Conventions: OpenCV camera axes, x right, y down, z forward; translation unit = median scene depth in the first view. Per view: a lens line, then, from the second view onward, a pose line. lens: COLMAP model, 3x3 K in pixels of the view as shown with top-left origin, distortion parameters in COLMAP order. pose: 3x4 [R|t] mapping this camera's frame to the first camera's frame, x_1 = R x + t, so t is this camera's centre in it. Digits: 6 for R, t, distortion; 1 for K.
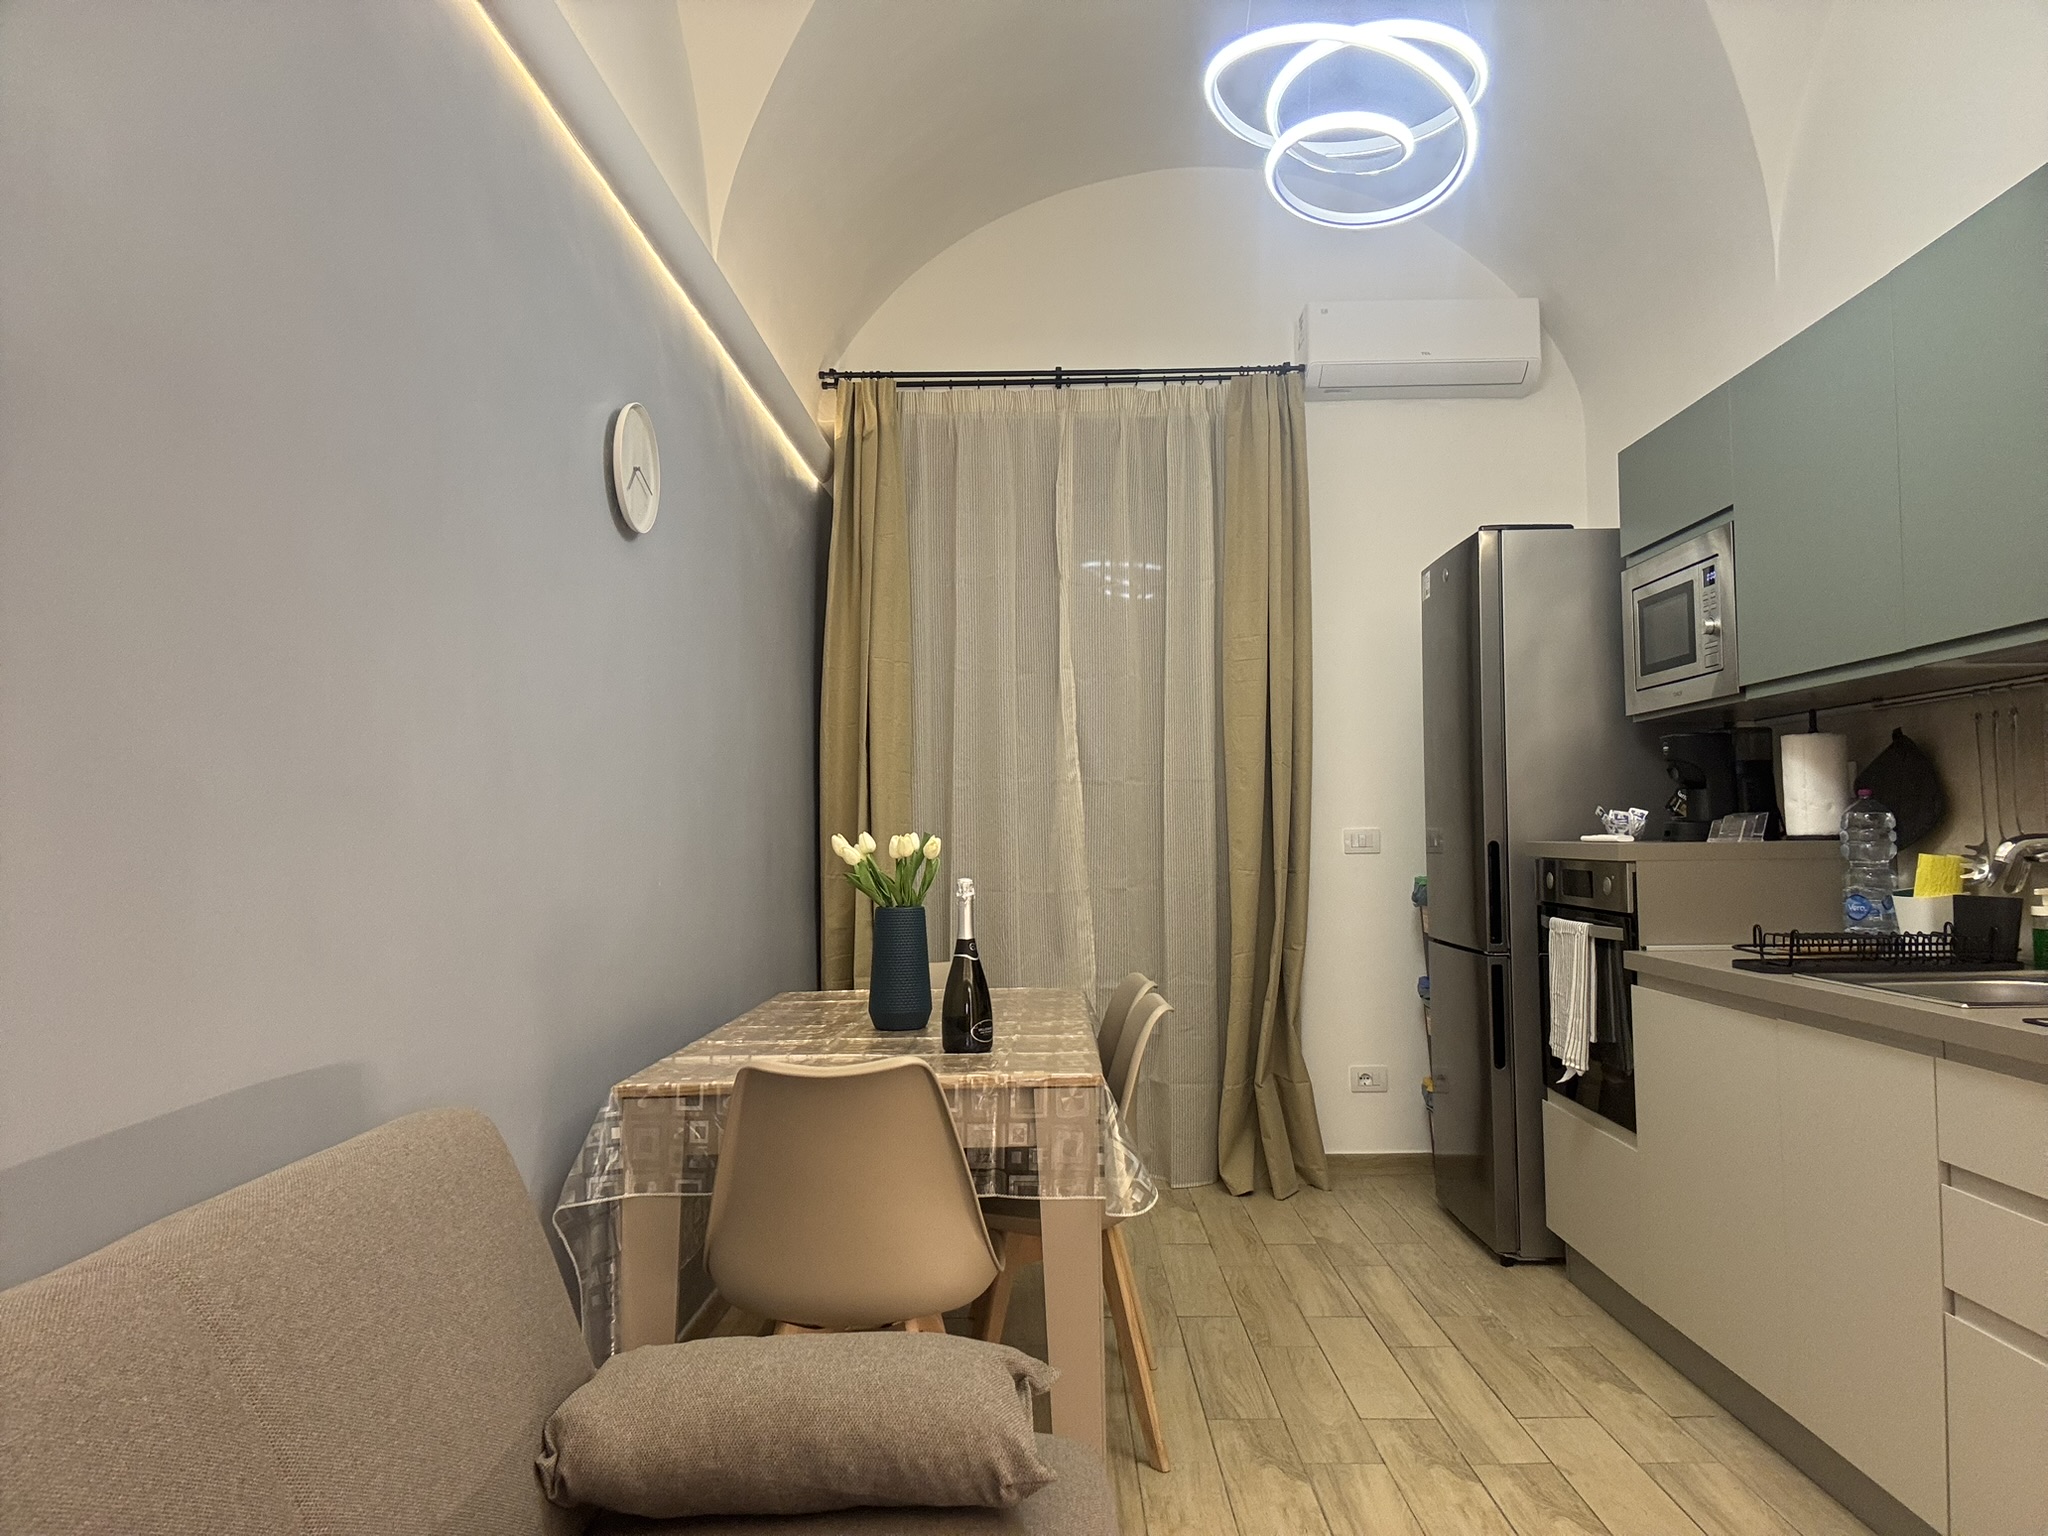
lens RADIAL K [[1401.1, 0, 1017.2], [0, 1401.1, 771.1], [0, 0, 1]] dist [0.043435, -0.046608]
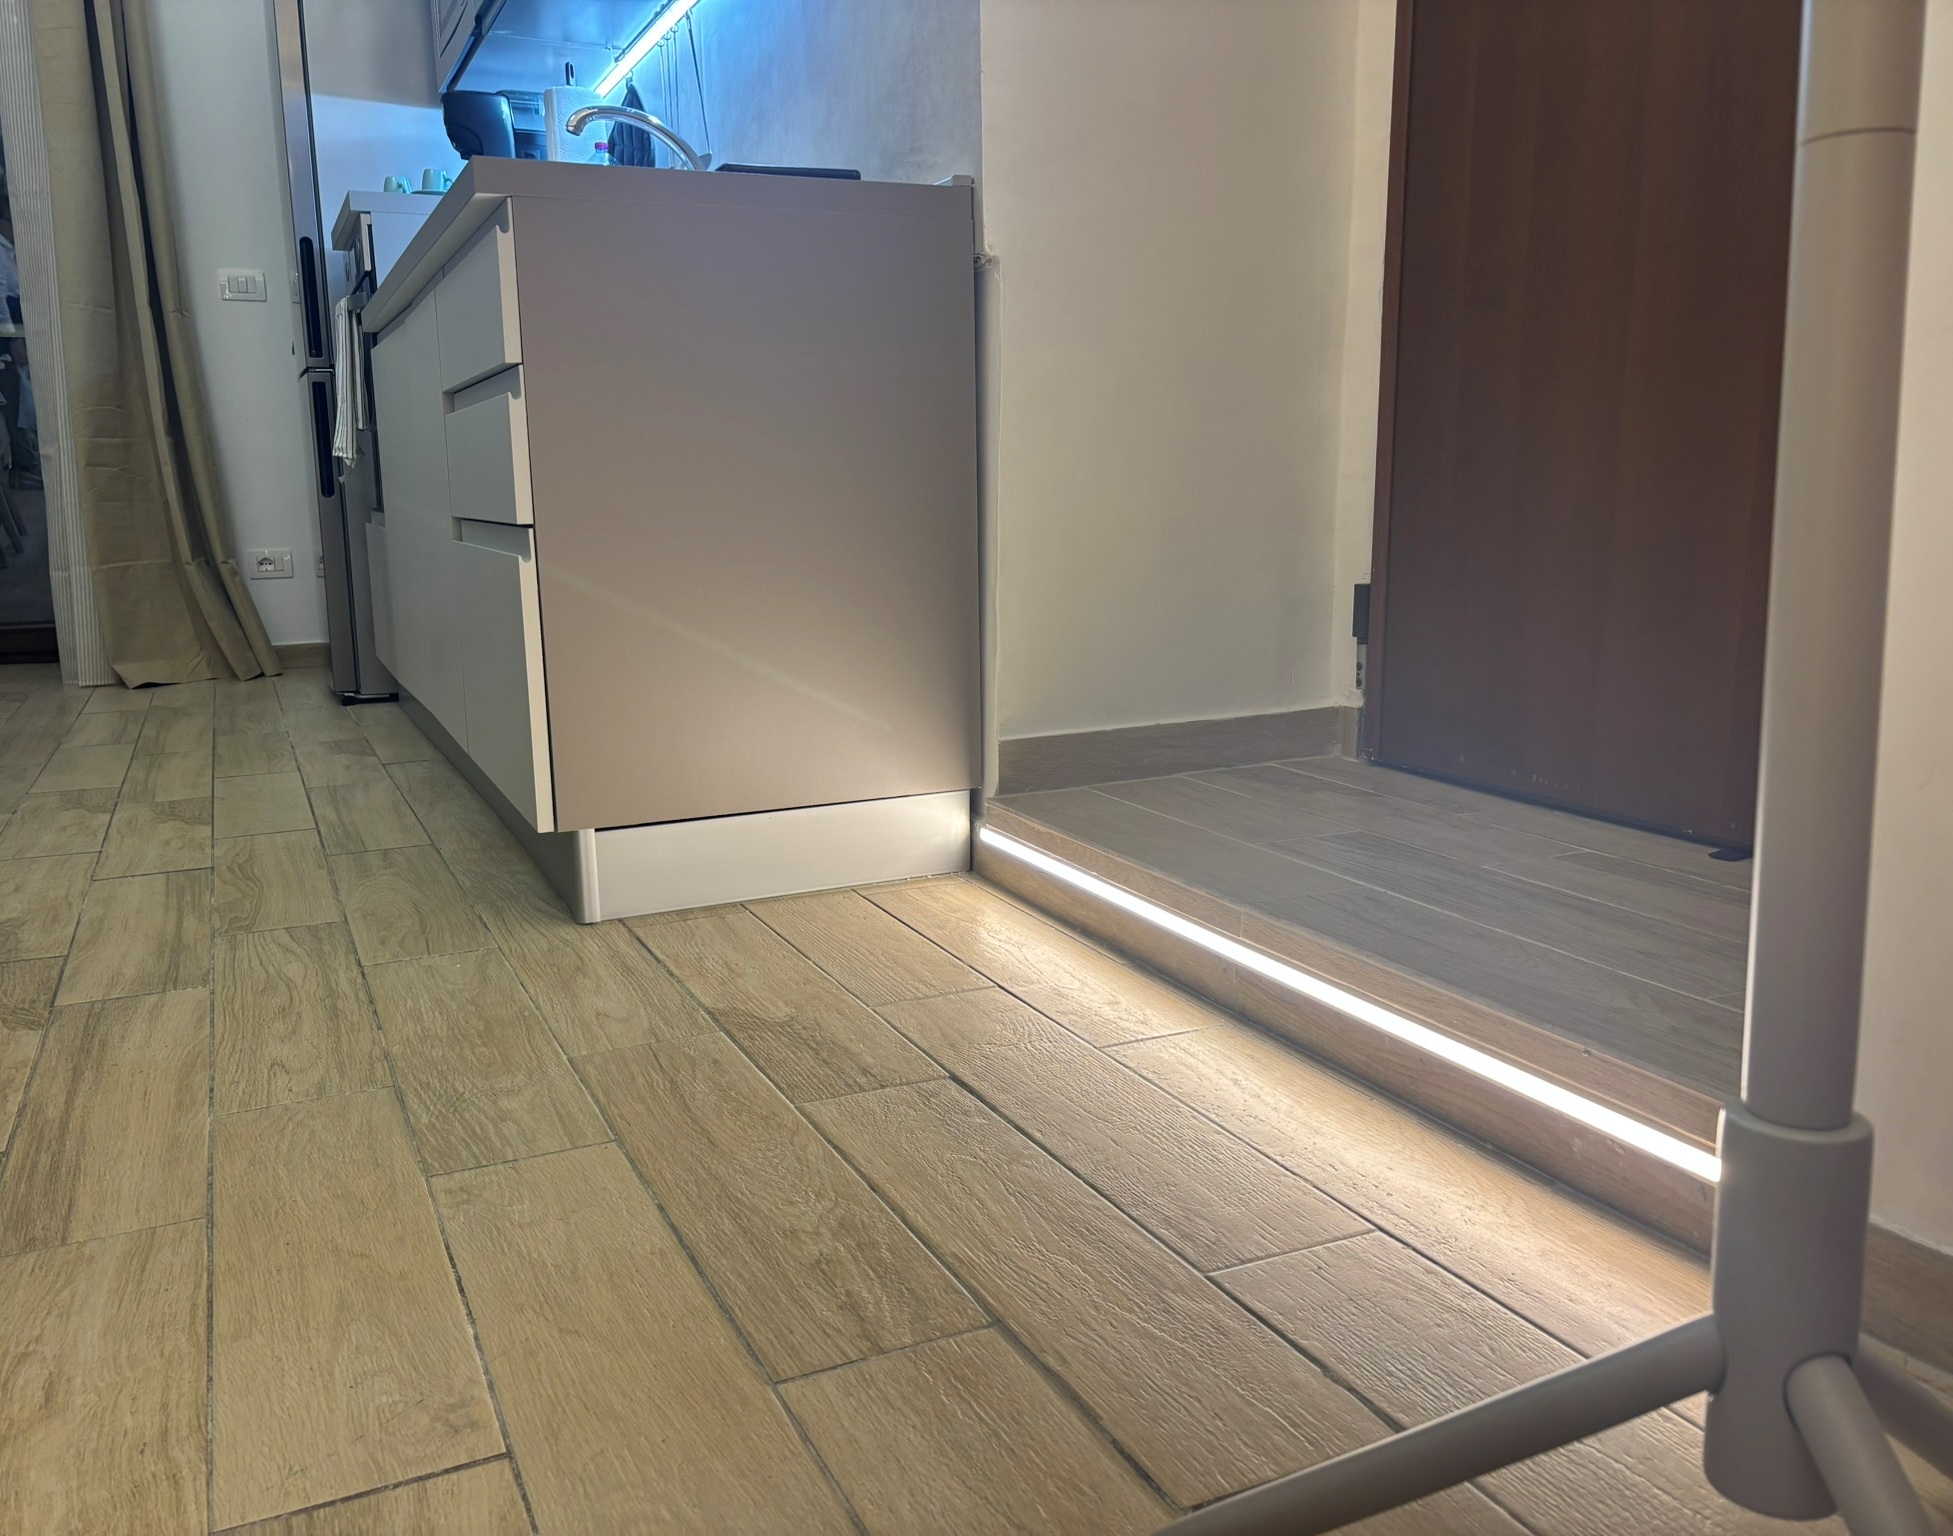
lens RADIAL K [[1559.4, 0, 913.6], [0, 1559.4, 772.8], [0, 0, 1]] dist [0.054810, -0.004874]
pose [[0.910276, -0.078900, 0.406415, 0.261221], [-0.012062, 0.976201, 0.216532, 0.160929], [-0.413827, -0.202006, 0.887660, -0.108256]]
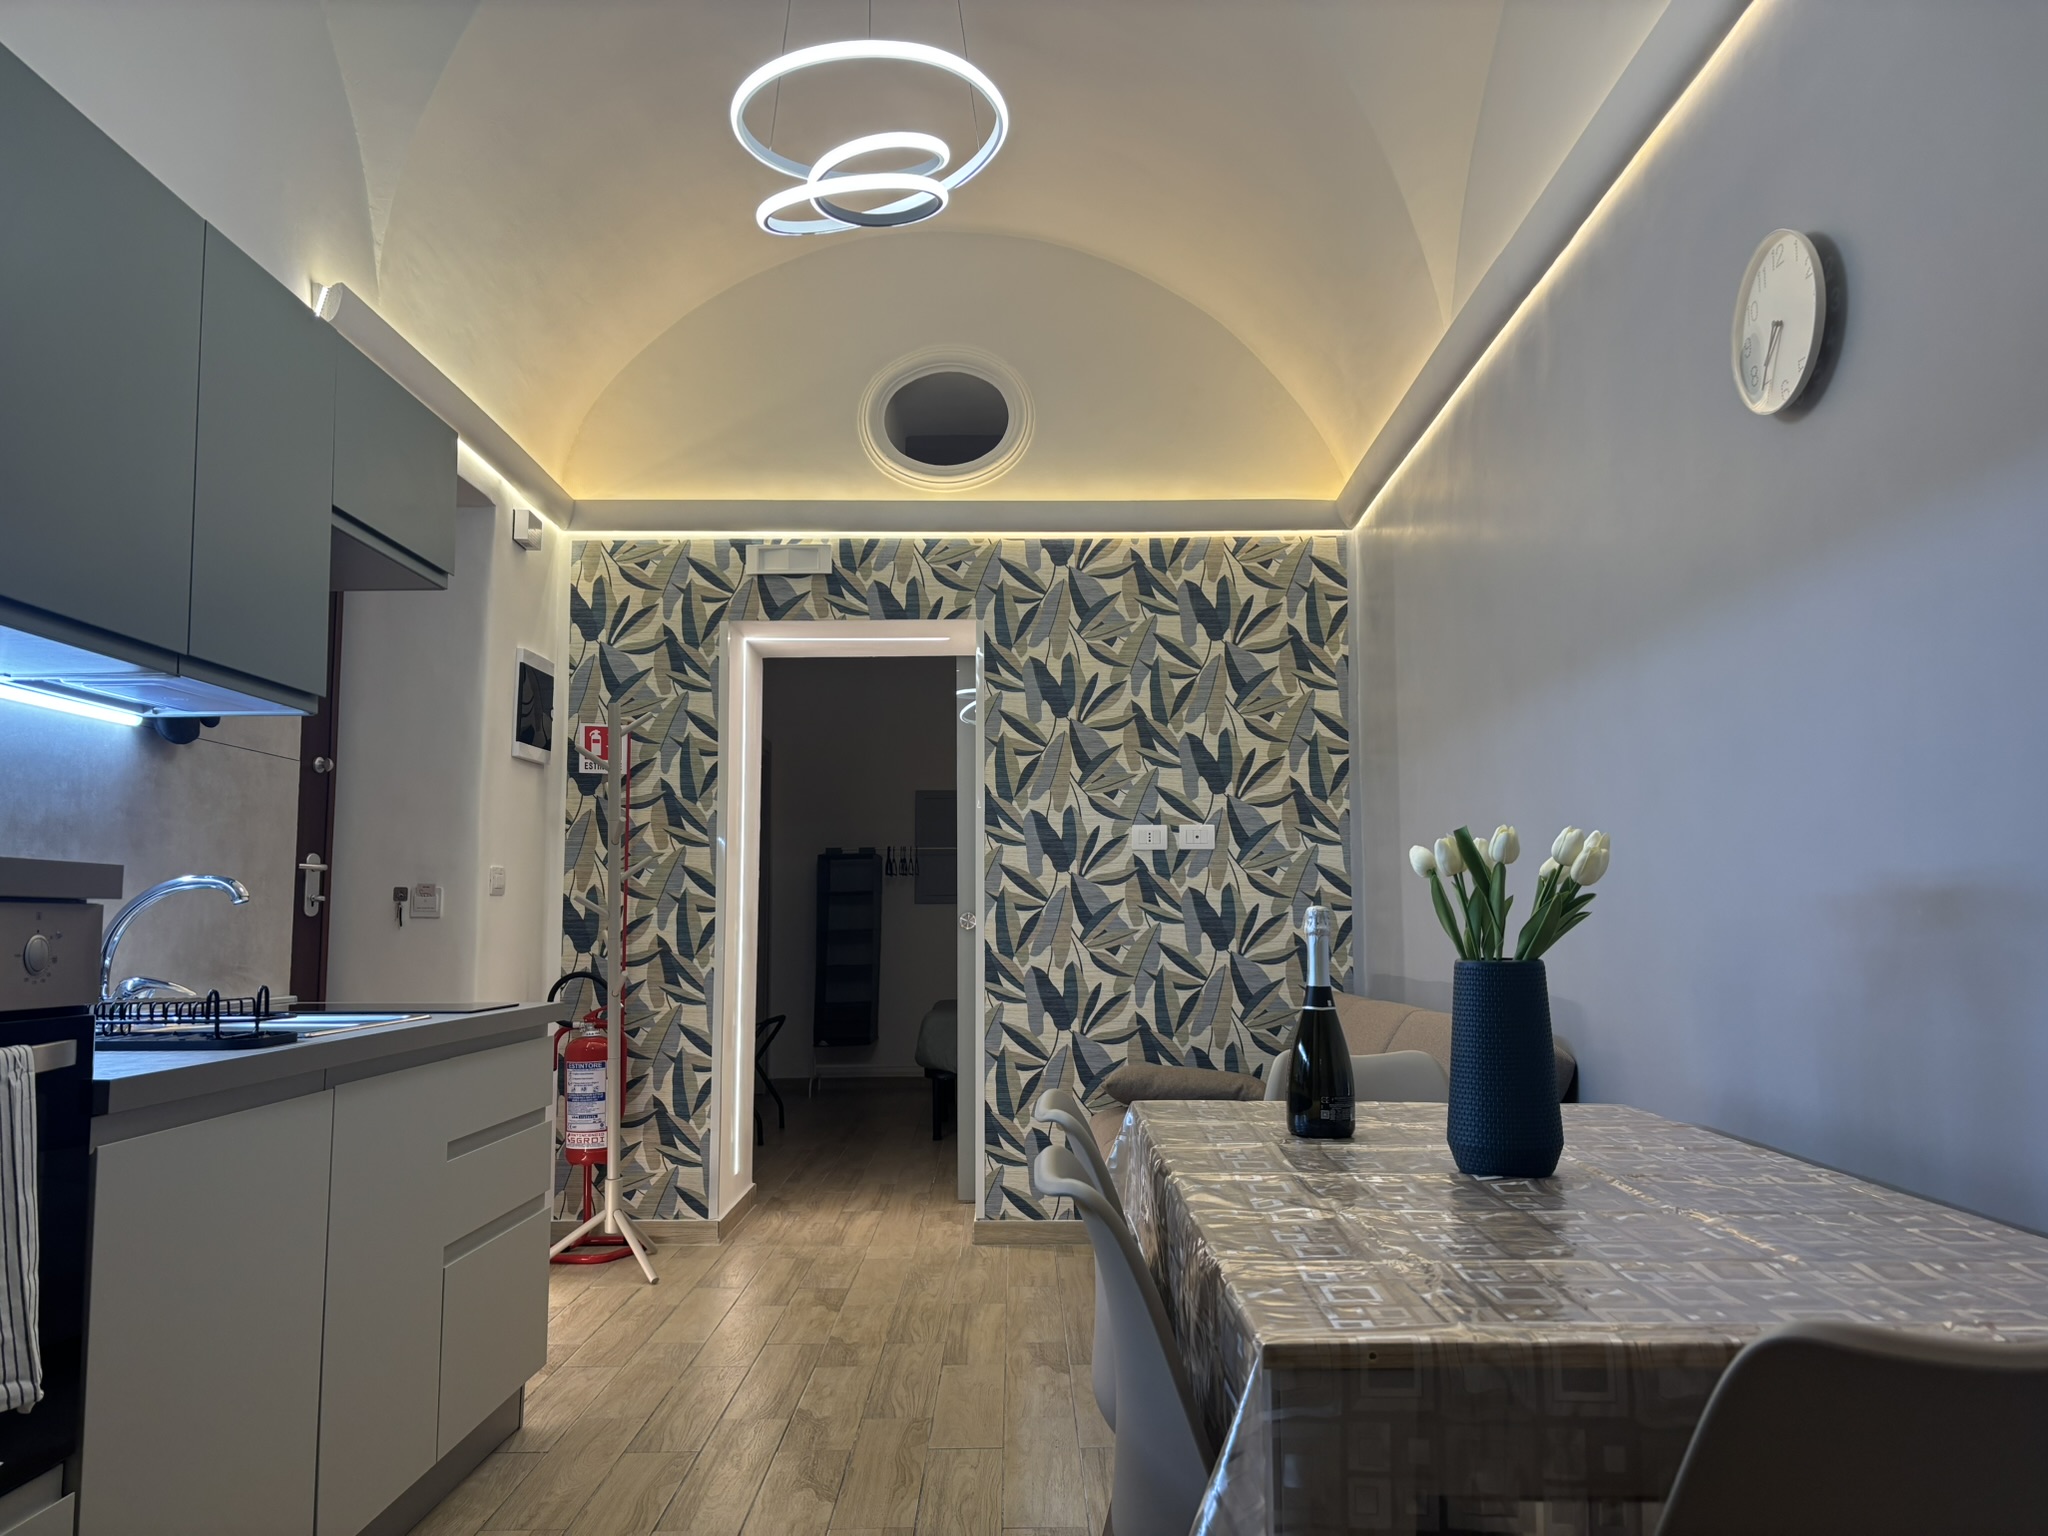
lens RADIAL K [[1553.1, 0, 1058.4], [0, 1553.1, 807.7], [0, 0, 1]] dist [0.045578, -0.057066]
pose [[-0.998895, 0.016701, -0.043927, 0.097117], [0.021910, 0.992421, -0.120915, 0.090748], [0.041575, -0.121743, -0.991691, 1.316287]]
